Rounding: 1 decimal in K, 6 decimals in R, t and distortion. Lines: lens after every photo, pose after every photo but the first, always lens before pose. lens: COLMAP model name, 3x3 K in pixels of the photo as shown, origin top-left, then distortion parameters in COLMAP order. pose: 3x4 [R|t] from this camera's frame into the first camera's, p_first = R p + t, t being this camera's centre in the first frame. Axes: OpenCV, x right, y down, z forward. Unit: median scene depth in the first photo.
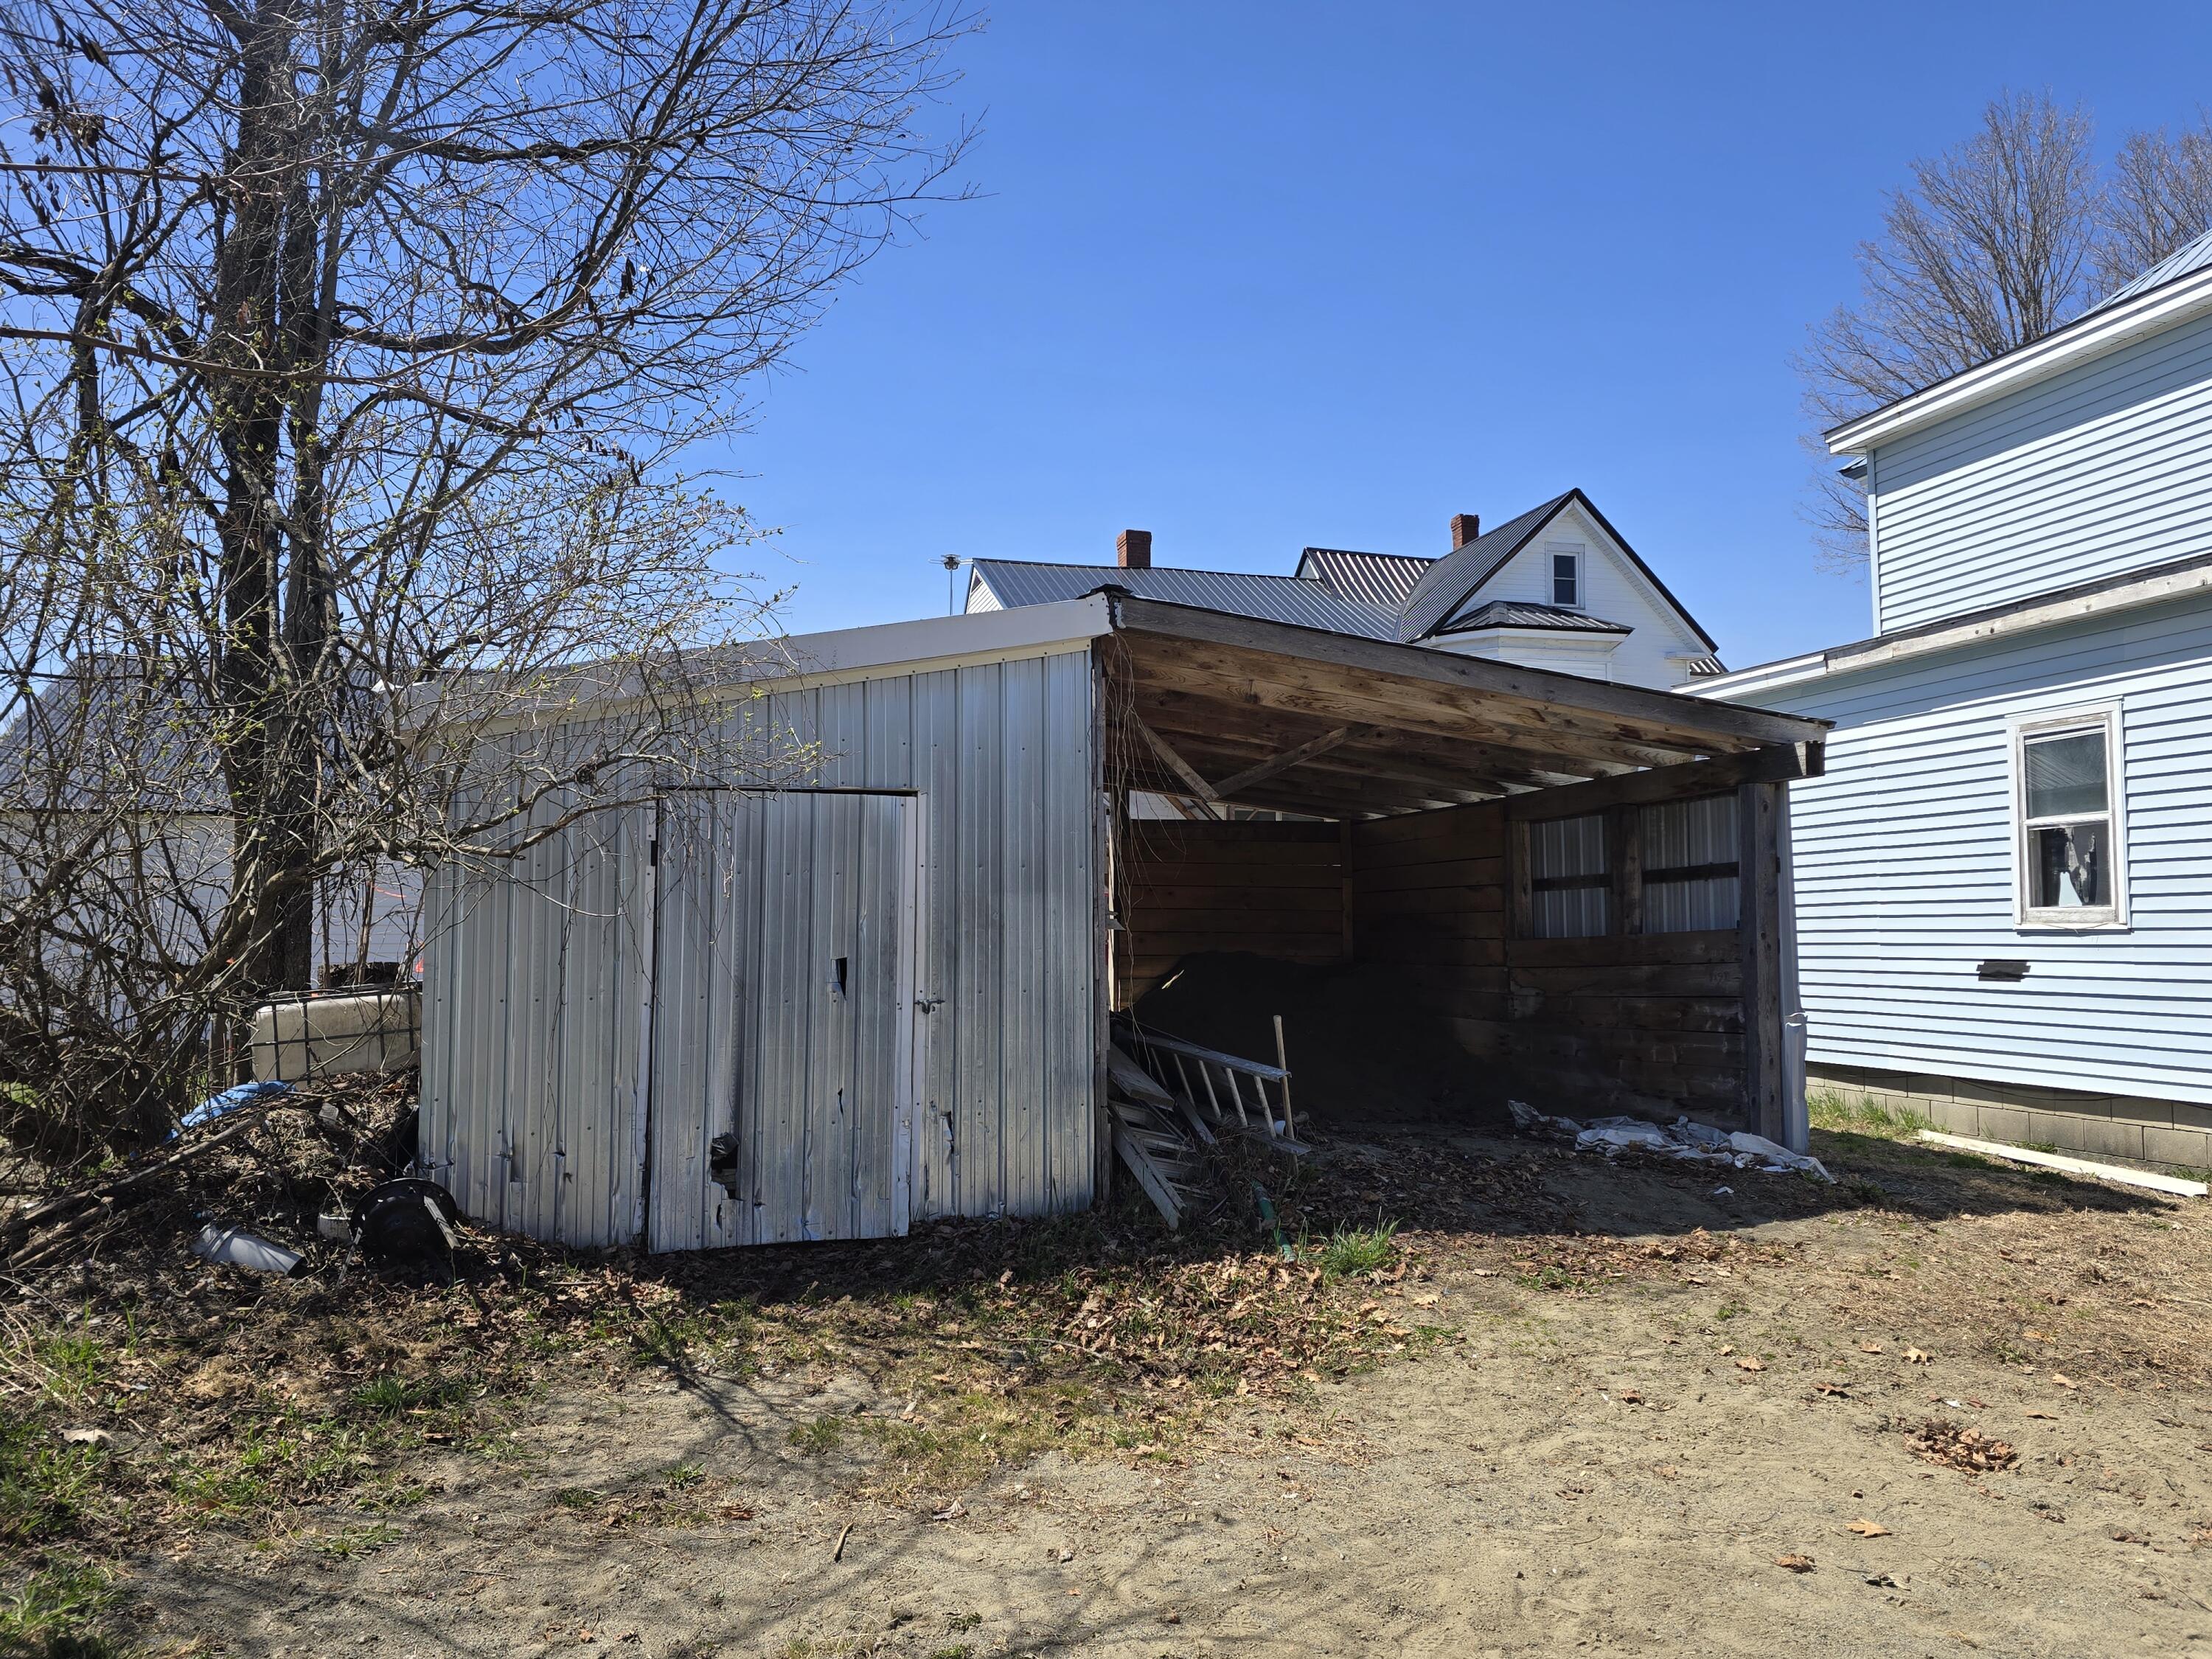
lens RADIAL K [[1542.7, 0, 1145.4], [0, 1542.7, 829.1], [0, 0, 1]] dist [0.080714, -0.081511]
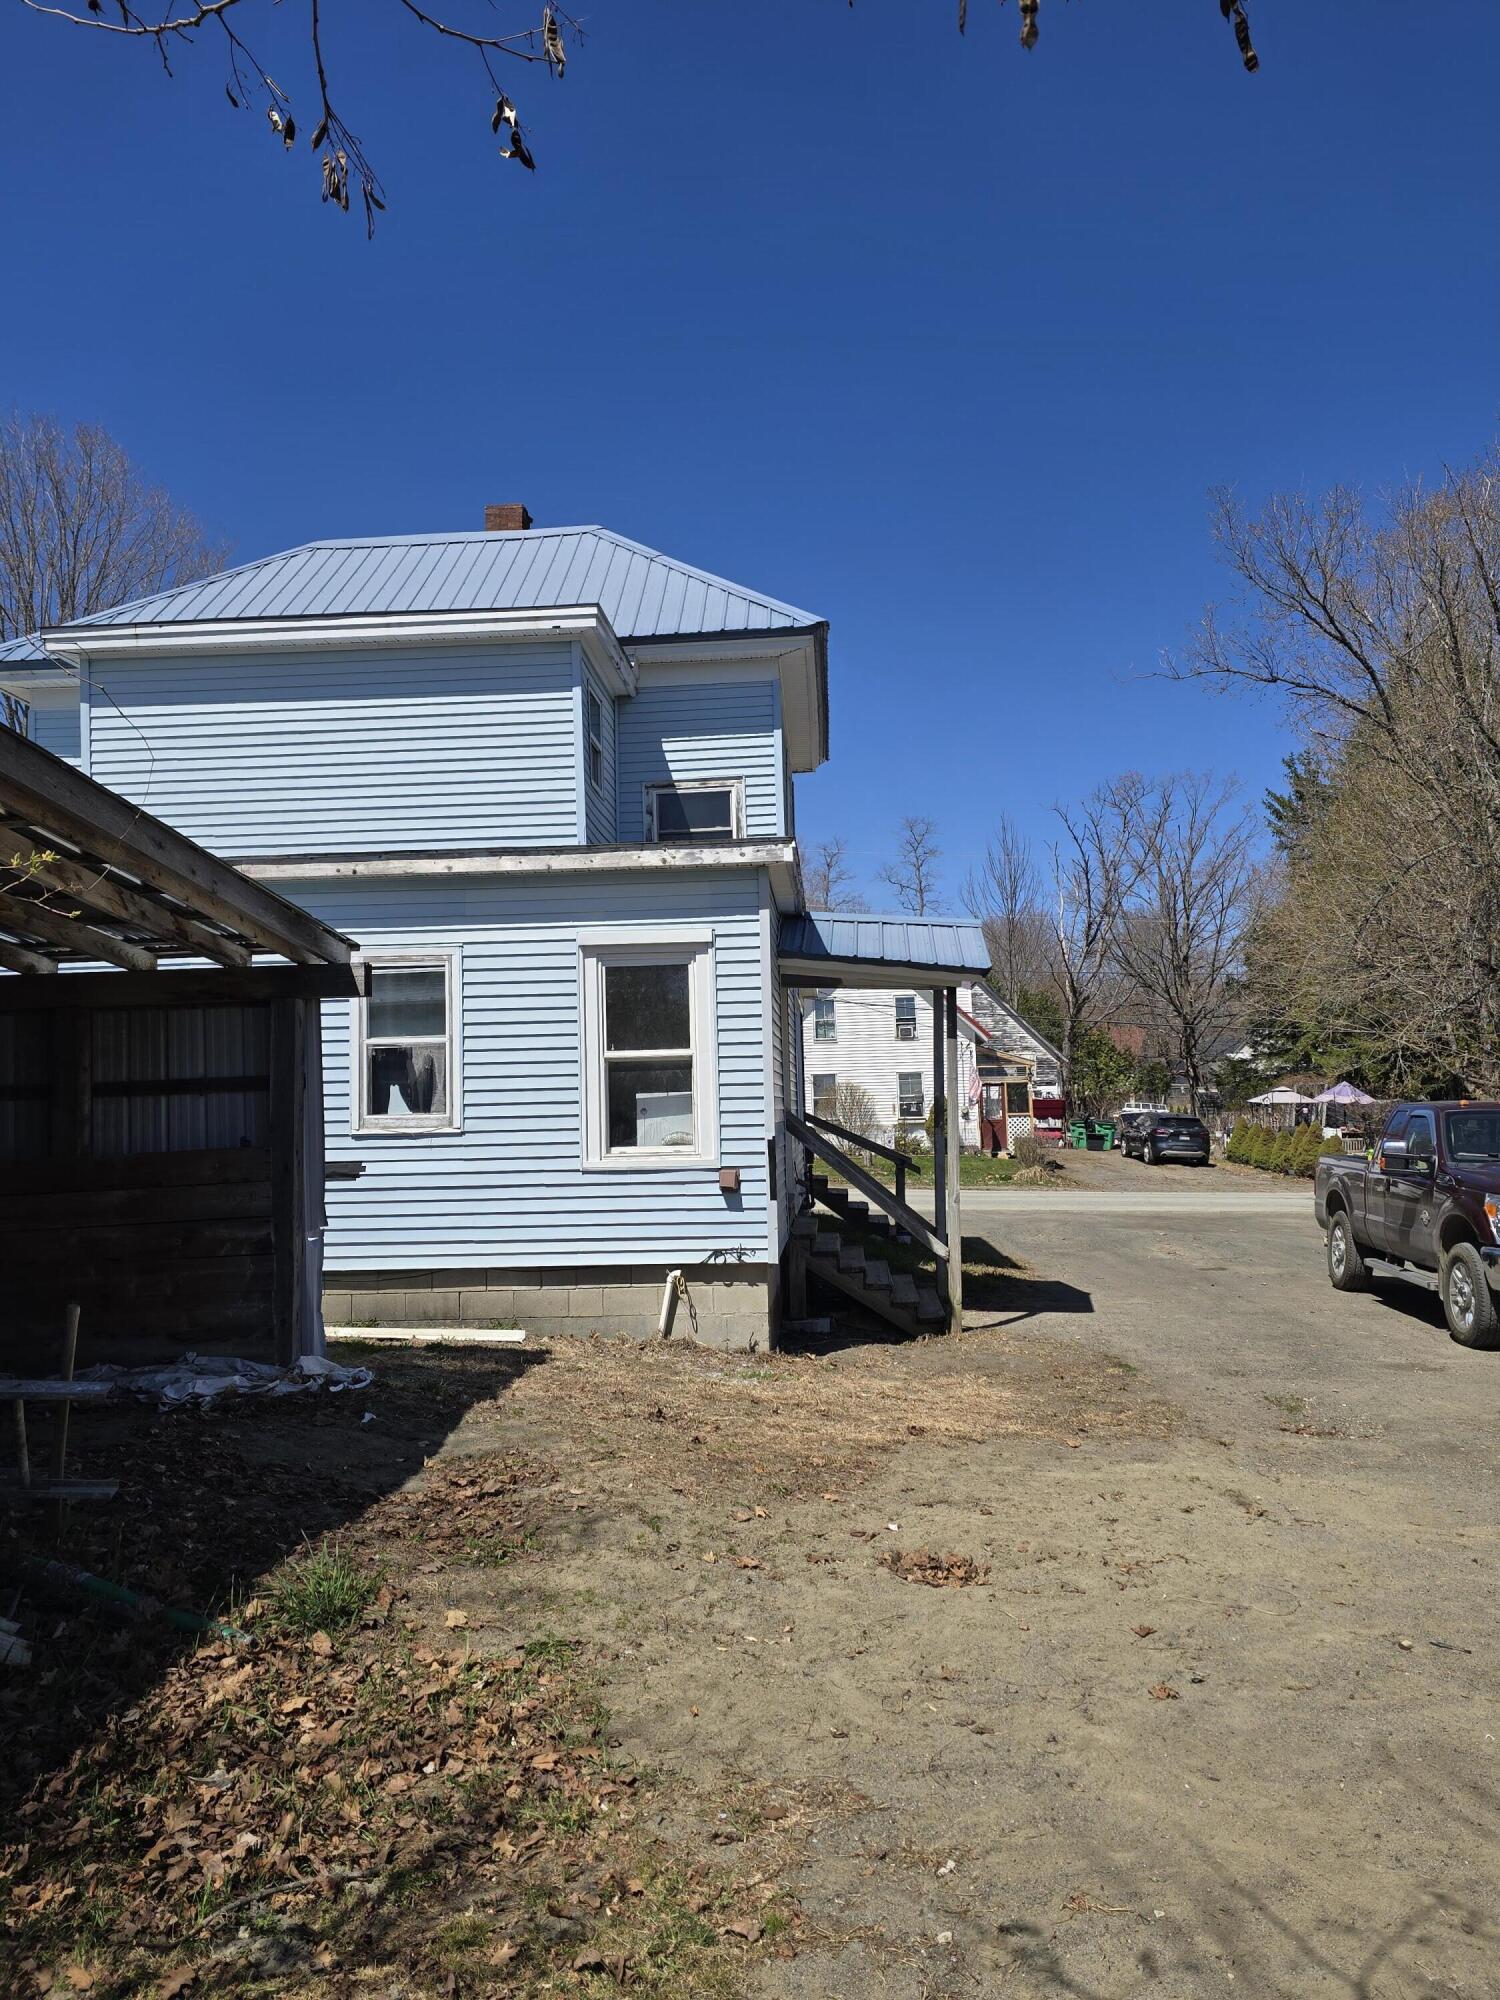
lens RADIAL K [[1394.9, 0, 750.0], [0, 1394.9, 1000.0], [0, 0, 1]] dist [0.080714, -0.081511]
pose [[0.368359, 0.058840, 0.927820, -0.315405], [-0.044748, 0.997961, -0.045523, -0.000314], [-0.928606, -0.024749, 0.370240, 0.380888]]
